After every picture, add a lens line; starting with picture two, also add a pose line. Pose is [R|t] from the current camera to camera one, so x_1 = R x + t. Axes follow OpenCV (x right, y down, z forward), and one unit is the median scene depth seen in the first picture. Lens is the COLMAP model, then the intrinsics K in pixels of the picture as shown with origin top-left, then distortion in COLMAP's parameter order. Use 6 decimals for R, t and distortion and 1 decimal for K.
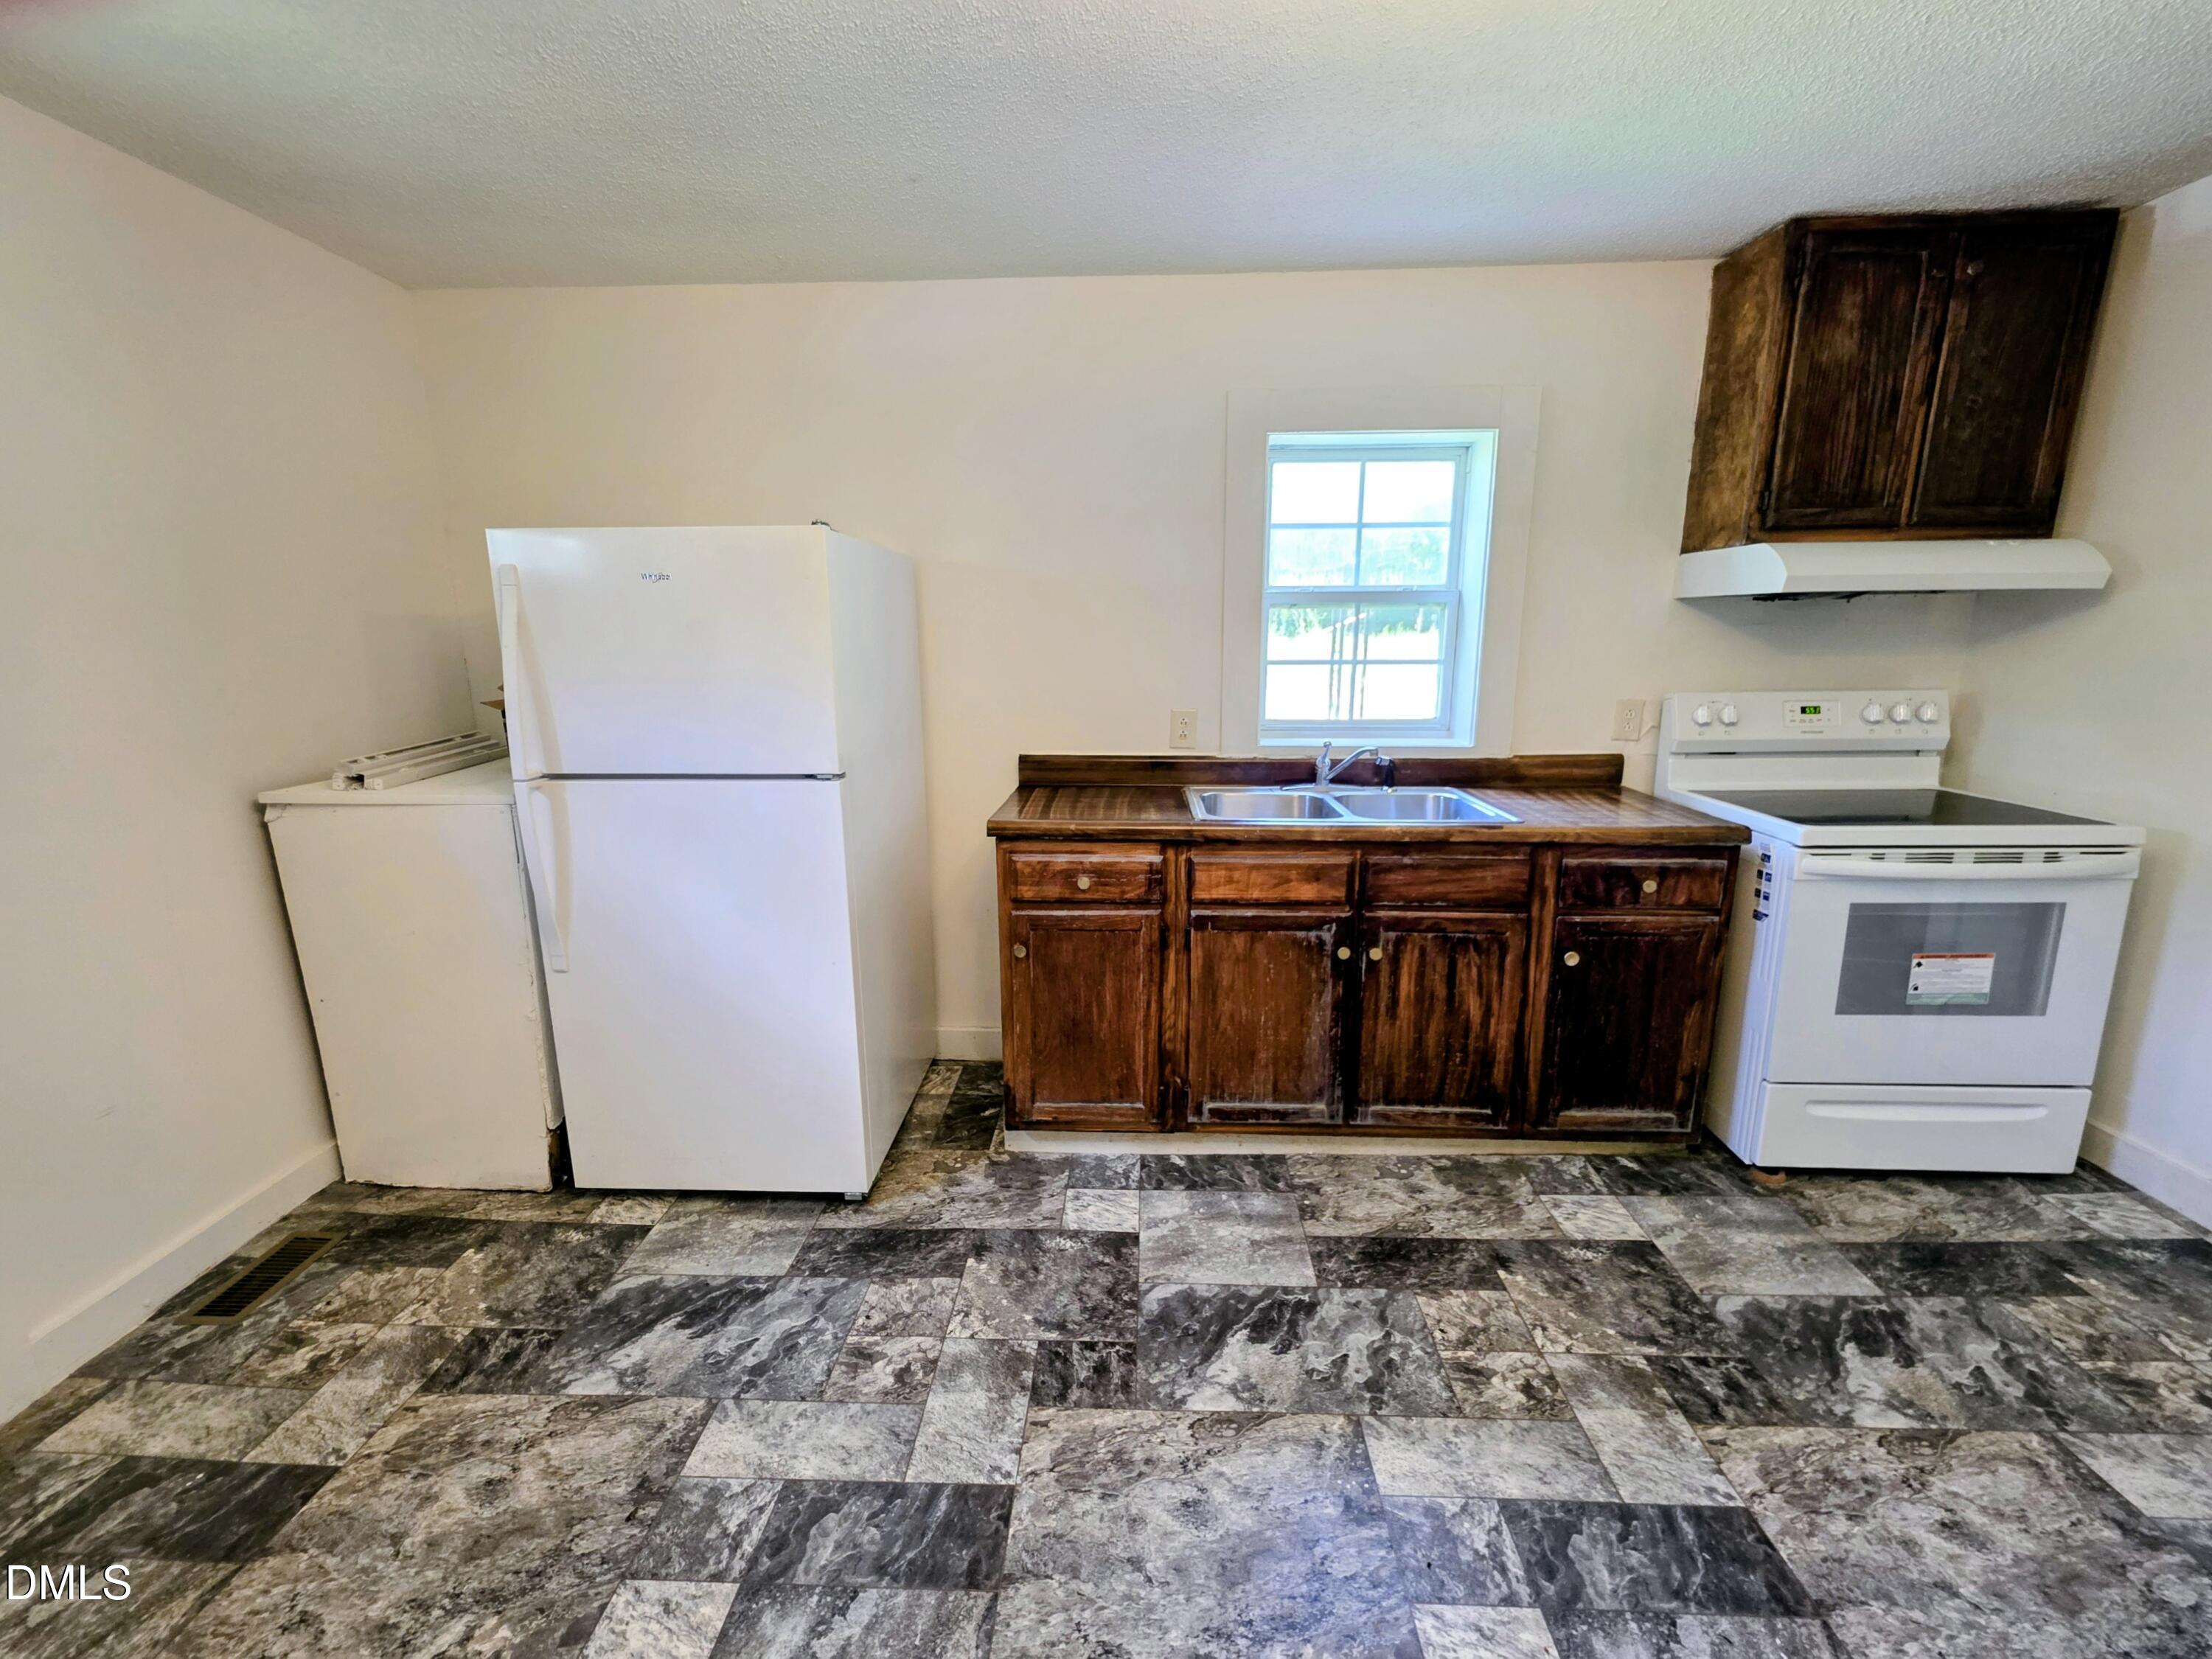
lens RADIAL K [[882.6, 0, 1103.8], [0, 882.6, 819.5], [0, 0, 1]] dist [0.000426, 0.000318]
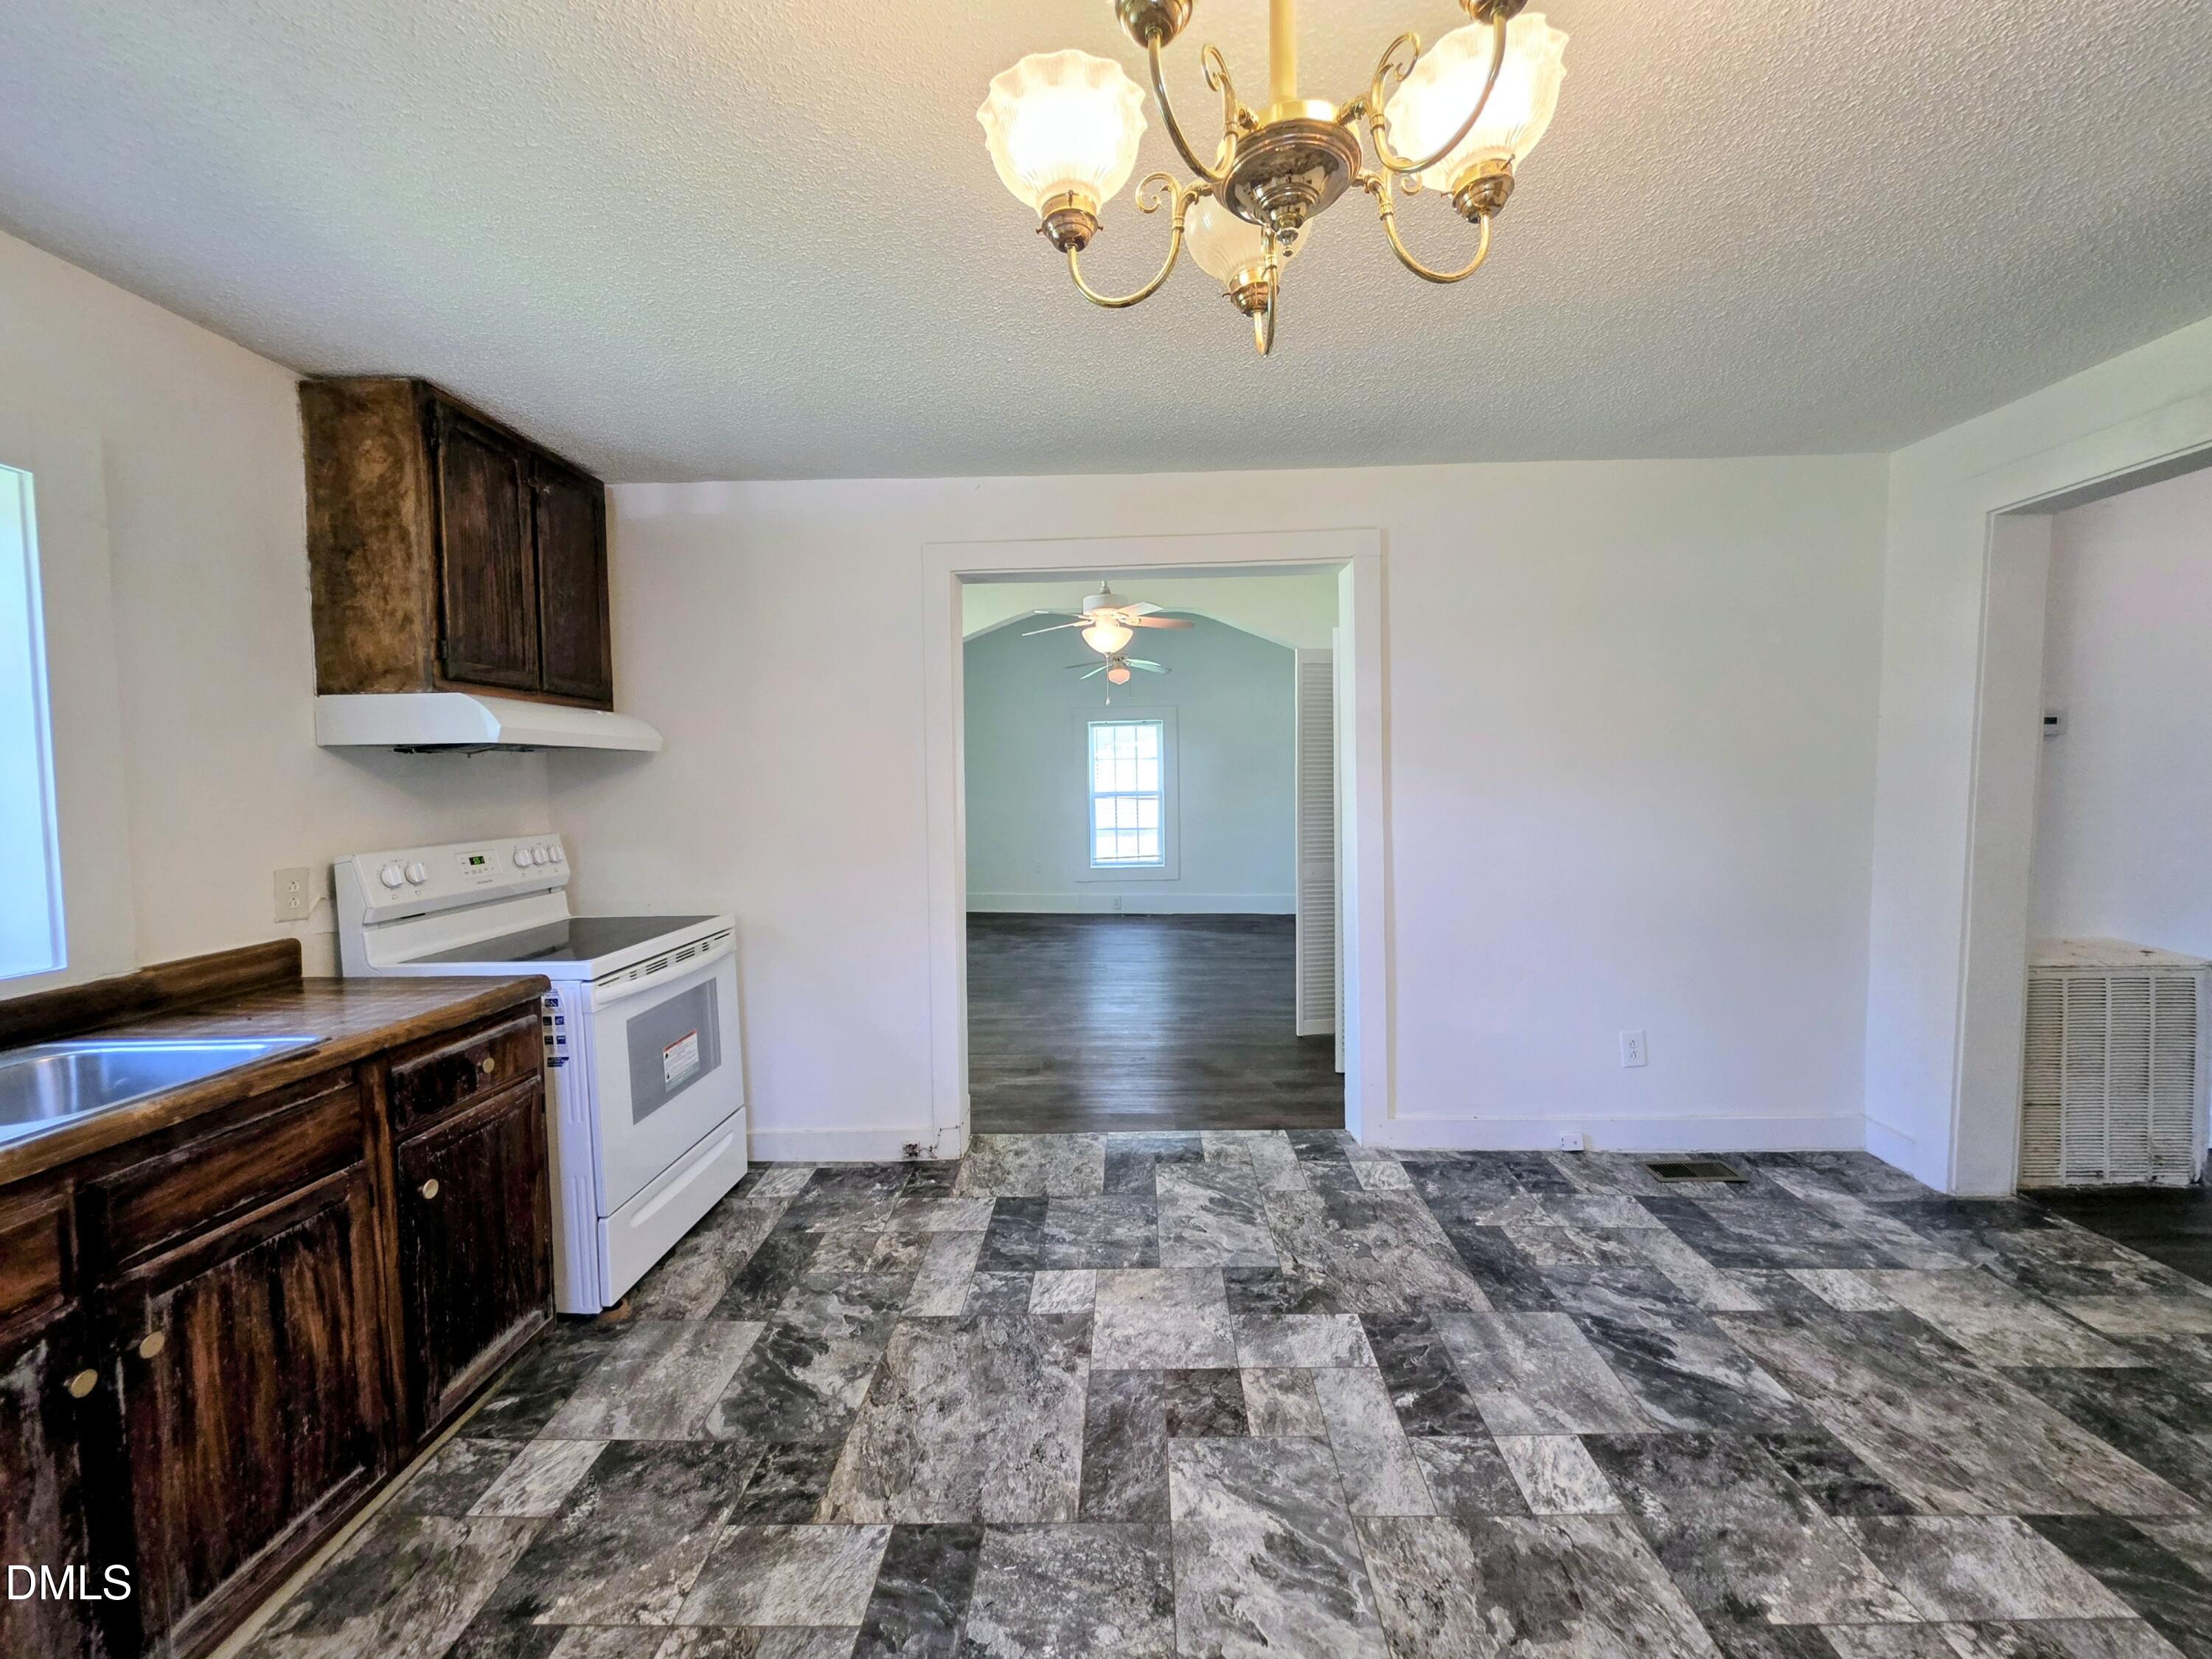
lens RADIAL K [[882.6, 0, 1105.2], [0, 882.6, 817.9], [0, 0, 1]] dist [0.000426, 0.000318]
pose [[-0.015818, -0.034401, 0.999283, -0.250735], [0.224925, 0.973670, 0.037080, -0.056742], [-0.974248, 0.225350, -0.007664, 0.359456]]
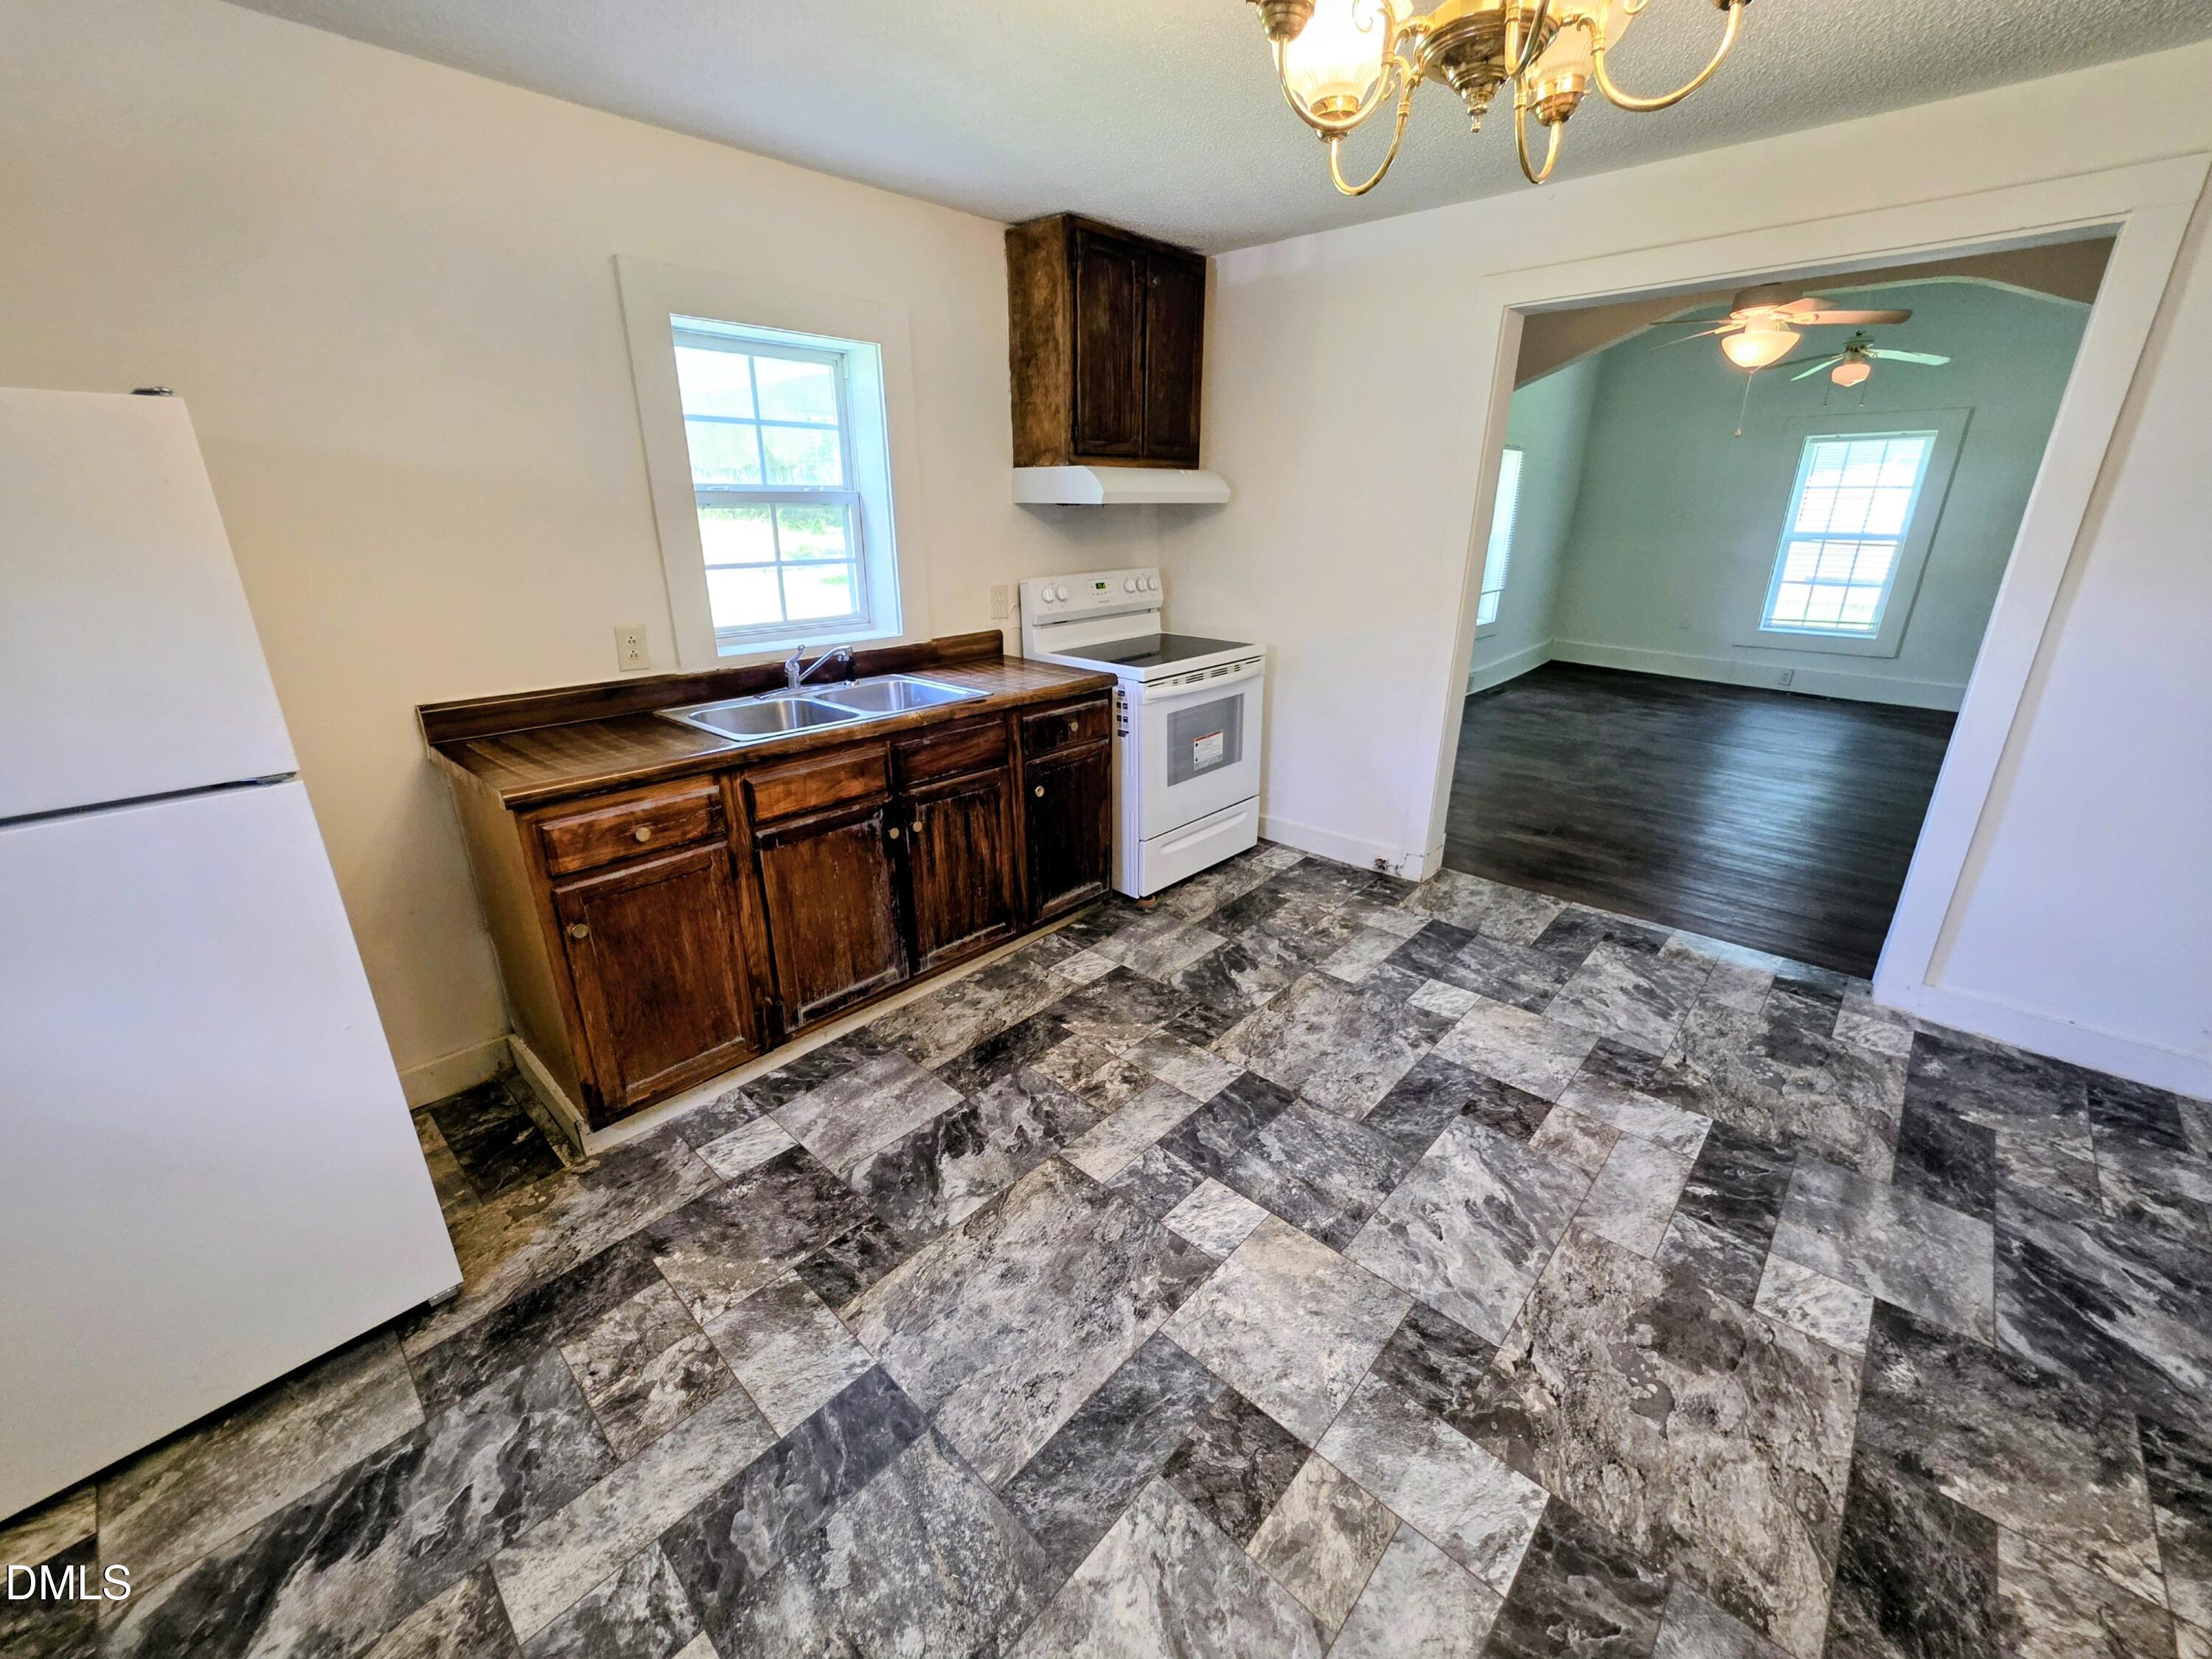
lens RADIAL K [[882.6, 0, 1099.9], [0, 882.6, 819.1], [0, 0, 1]] dist [0.000426, 0.000318]
pose [[0.649278, -0.251381, 0.717806, -0.375389], [0.153013, 0.967675, 0.200481, -0.053617], [-0.745000, -0.020334, 0.666755, 0.053680]]
